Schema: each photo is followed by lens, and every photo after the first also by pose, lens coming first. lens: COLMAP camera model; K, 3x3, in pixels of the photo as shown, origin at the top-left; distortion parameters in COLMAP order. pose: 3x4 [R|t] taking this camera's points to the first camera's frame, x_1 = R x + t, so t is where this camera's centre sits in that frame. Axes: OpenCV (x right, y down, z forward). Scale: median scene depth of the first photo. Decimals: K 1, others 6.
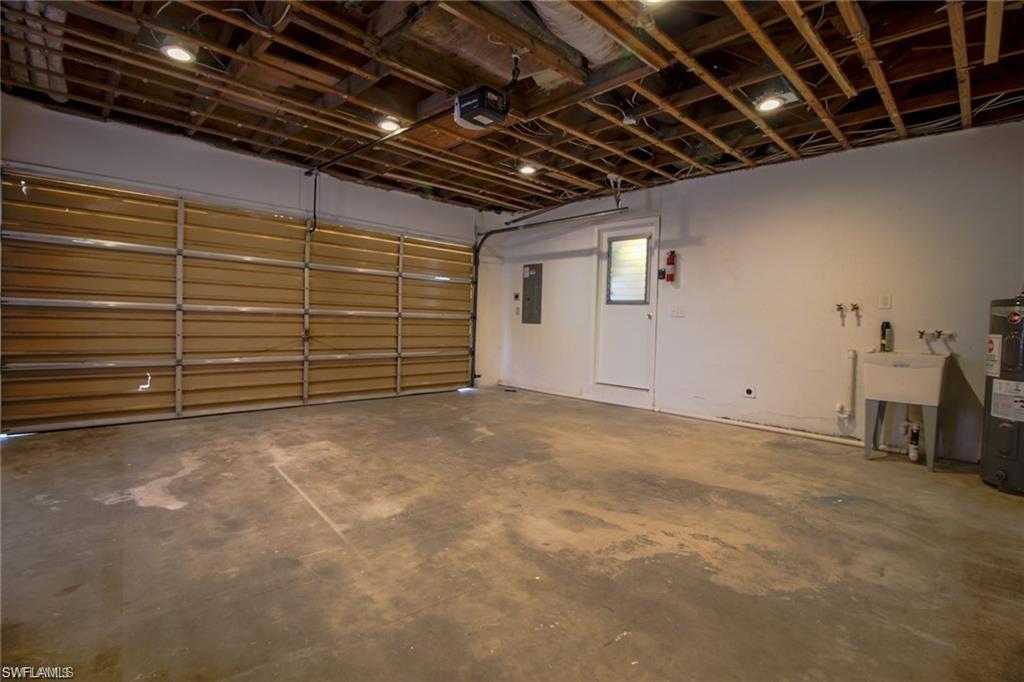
lens RADIAL K [[481.9, 0, 509.1], [0, 481.9, 337.6], [0, 0, 1]] dist [-0.005104, -0.011739]
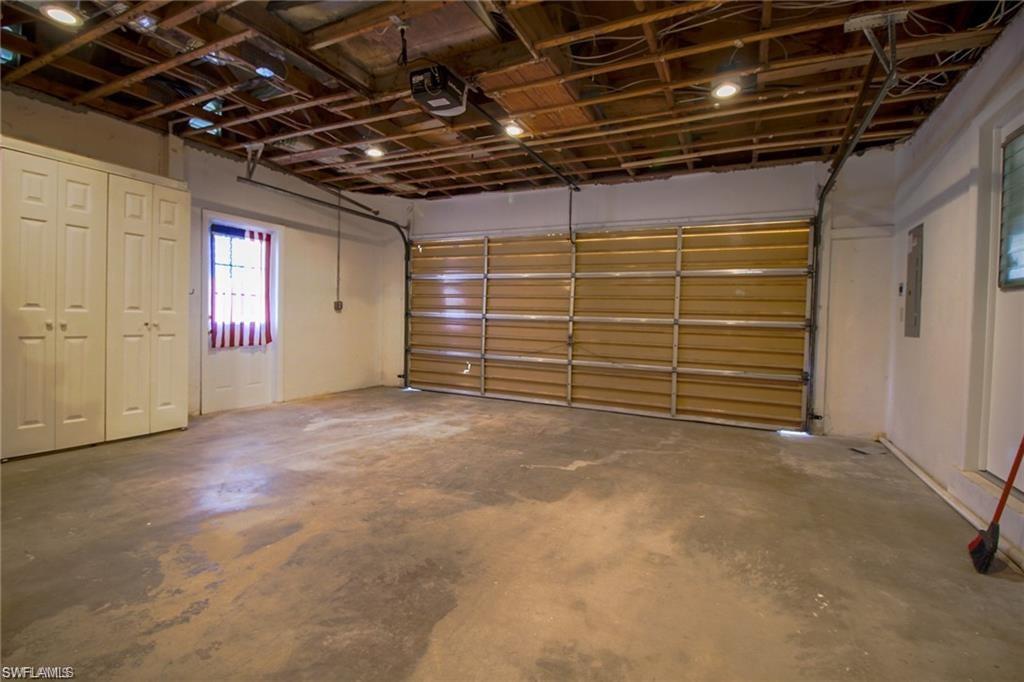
lens RADIAL K [[481.9, 0, 512.7], [0, 481.9, 334.0], [0, 0, 1]] dist [-0.005104, -0.011739]
pose [[0.321994, 0.008908, -0.946700, 0.730525], [-0.054503, 0.998472, -0.009142, -0.004815], [0.945171, 0.054541, 0.321988, 0.719109]]
